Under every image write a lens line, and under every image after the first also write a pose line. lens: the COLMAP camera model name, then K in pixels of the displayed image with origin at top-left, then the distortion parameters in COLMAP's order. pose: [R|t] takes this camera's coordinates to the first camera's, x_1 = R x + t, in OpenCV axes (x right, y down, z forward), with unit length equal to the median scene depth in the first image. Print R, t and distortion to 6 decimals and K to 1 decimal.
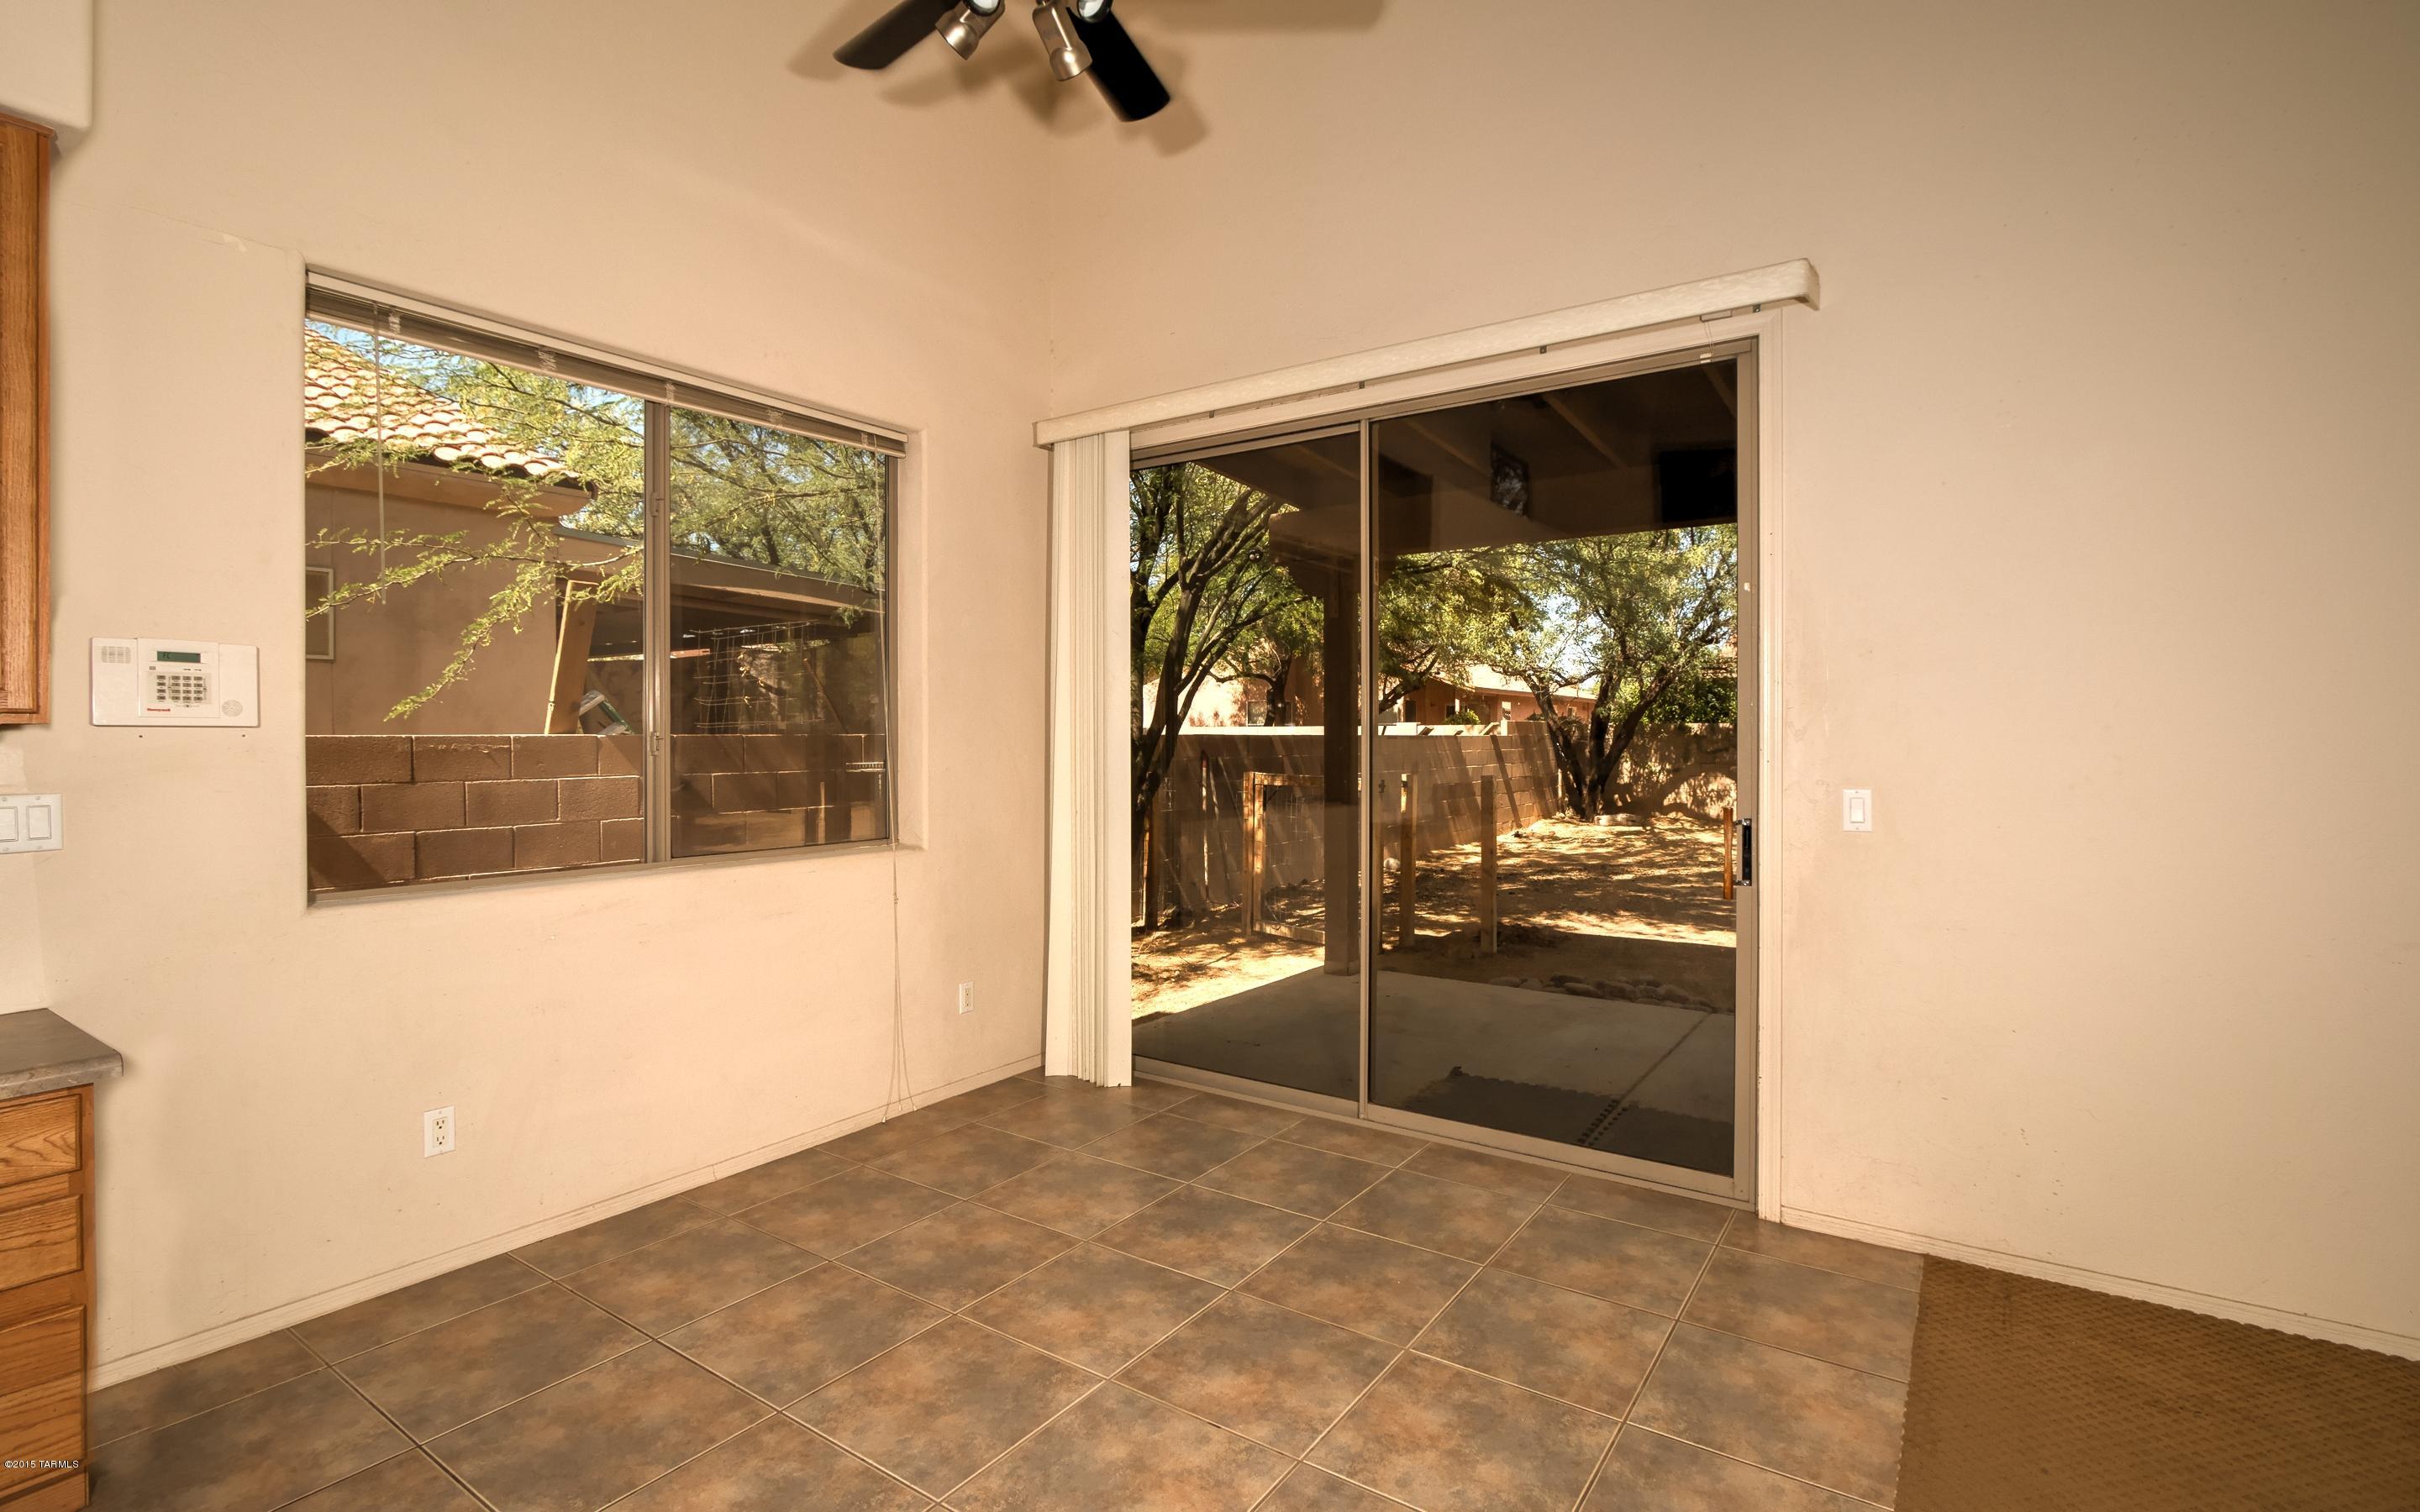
lens RADIAL K [[1151.5, 0, 1206.7], [0, 1151.5, 686.3], [0, 0, 1]] dist [-0.000252, 0.000135]
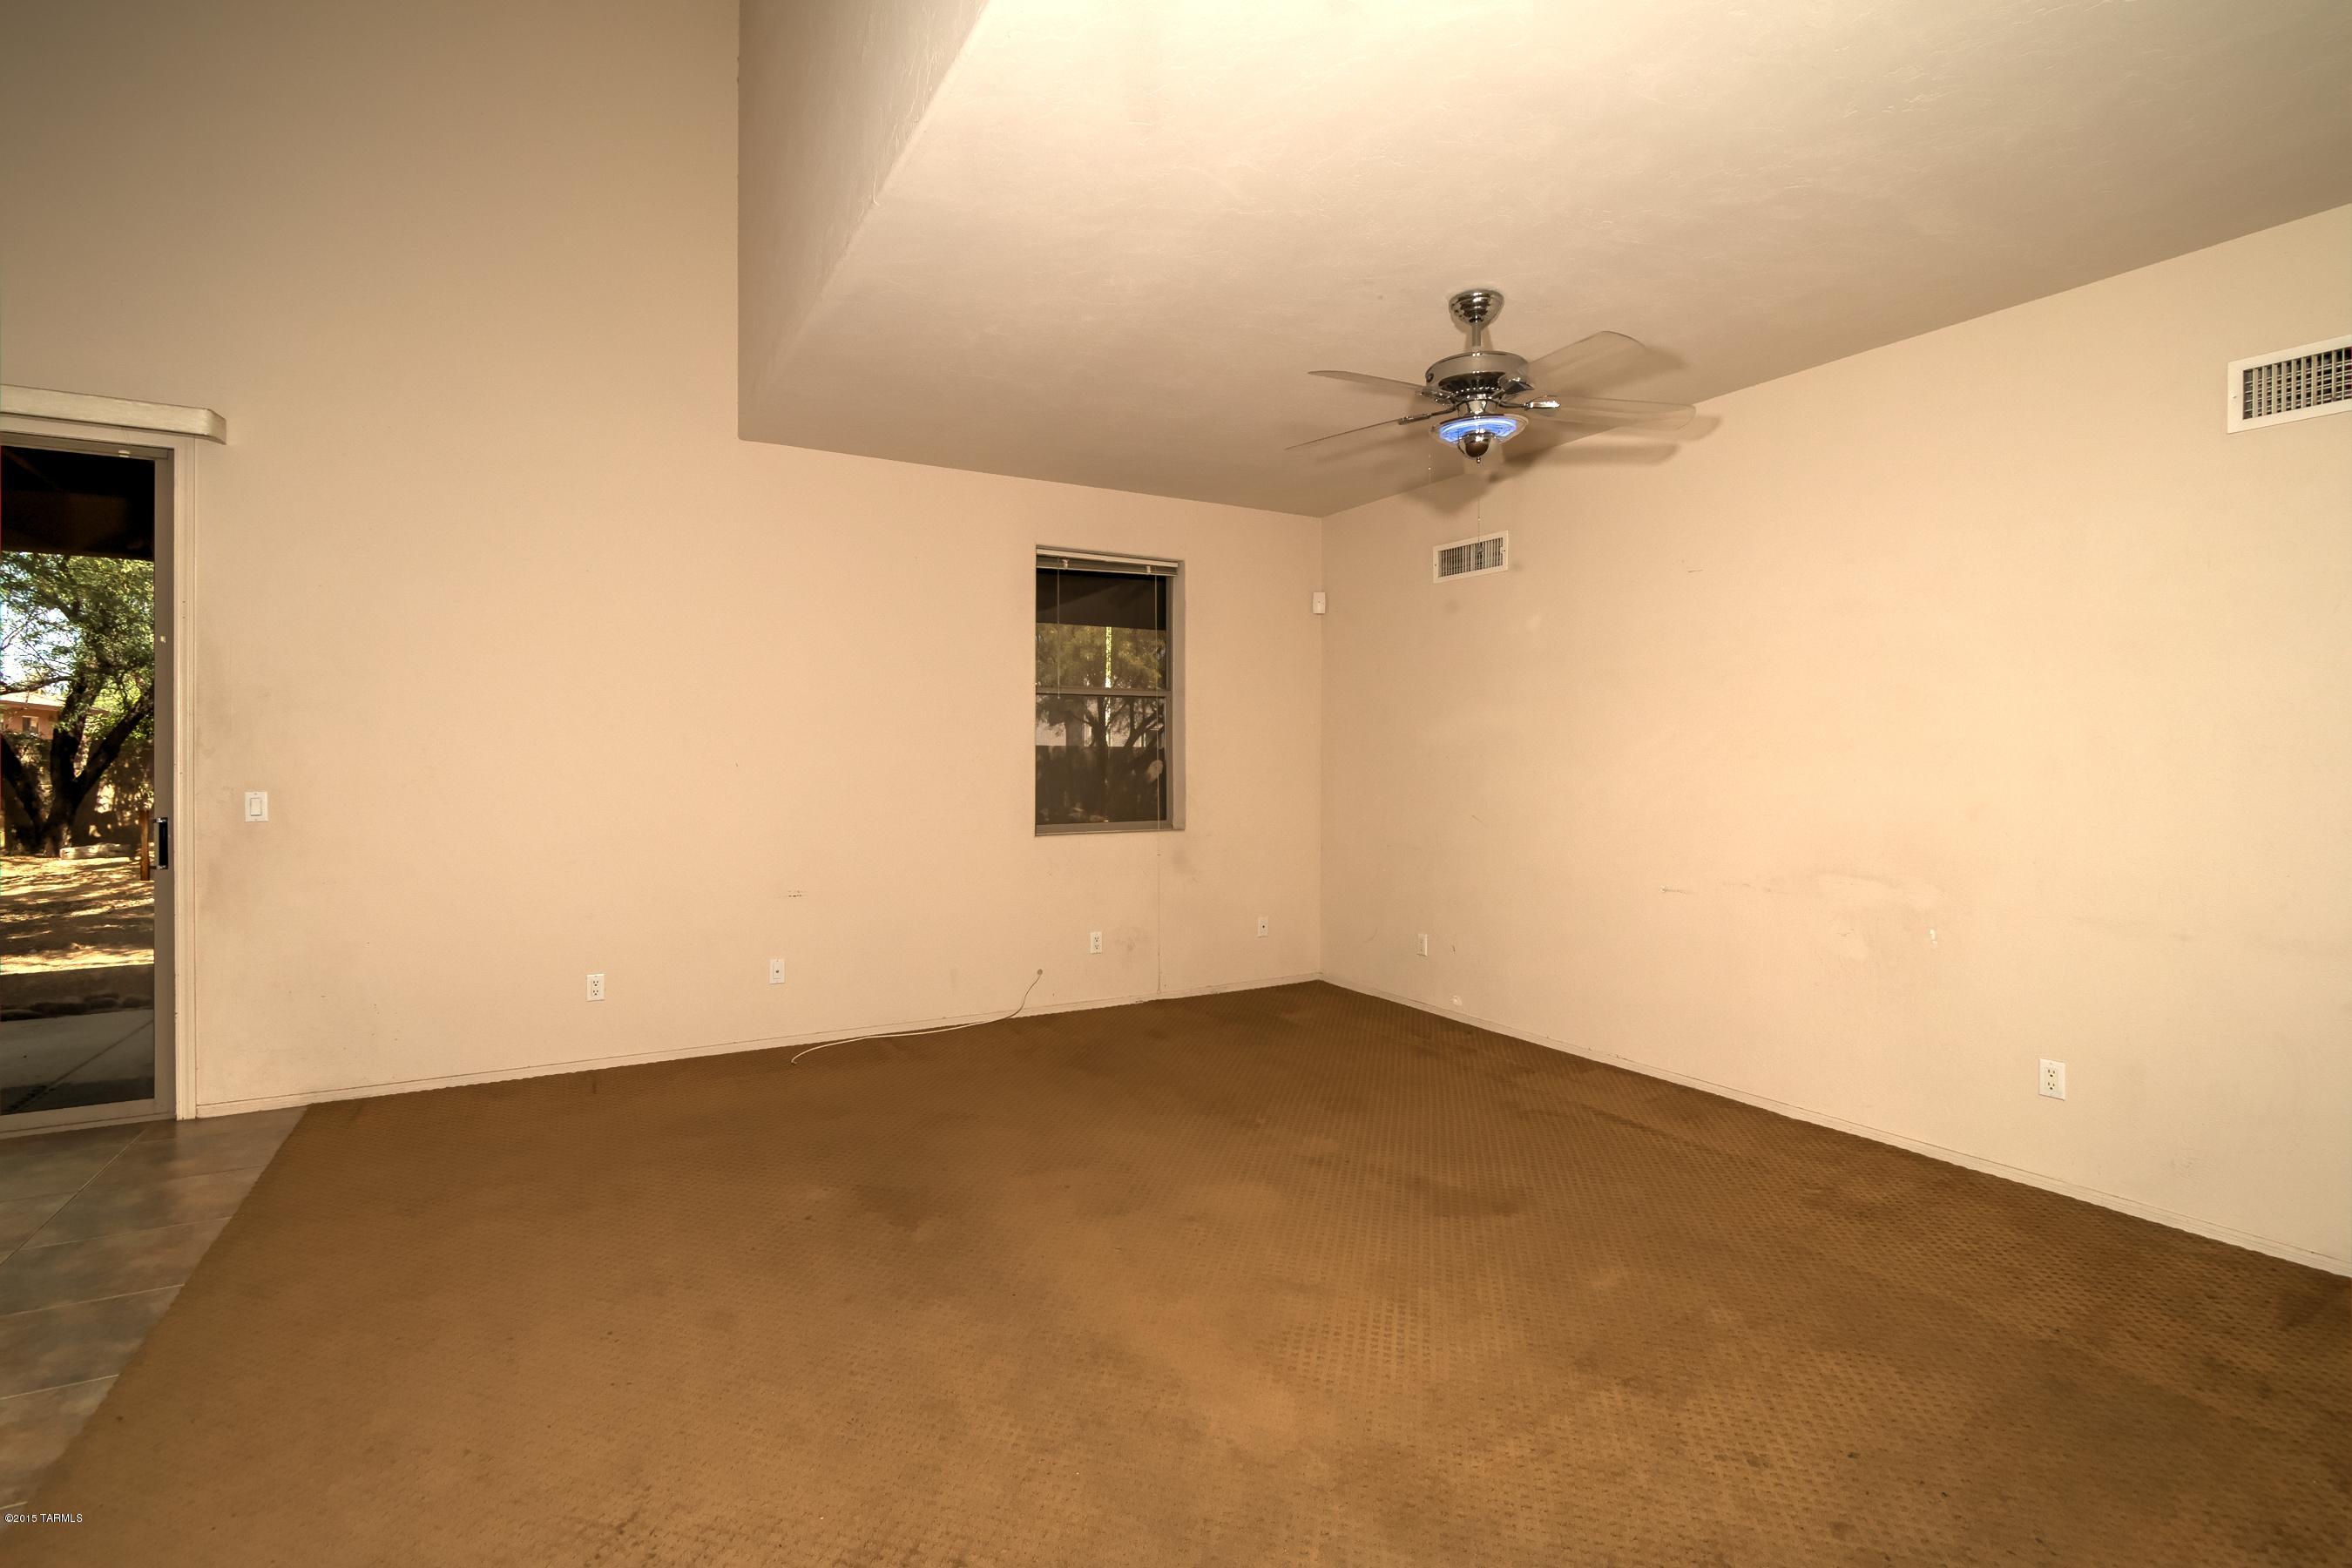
lens RADIAL K [[1103.0, 0, 1176.0], [0, 1103.0, 784.0], [0, 0, 1]] dist [-0.001105, -0.000249]
pose [[0.441469, -0.015188, 0.897148, -0.148550], [-0.043856, 0.998296, 0.038482, -0.021738], [-0.896204, -0.056334, 0.440050, -0.594028]]
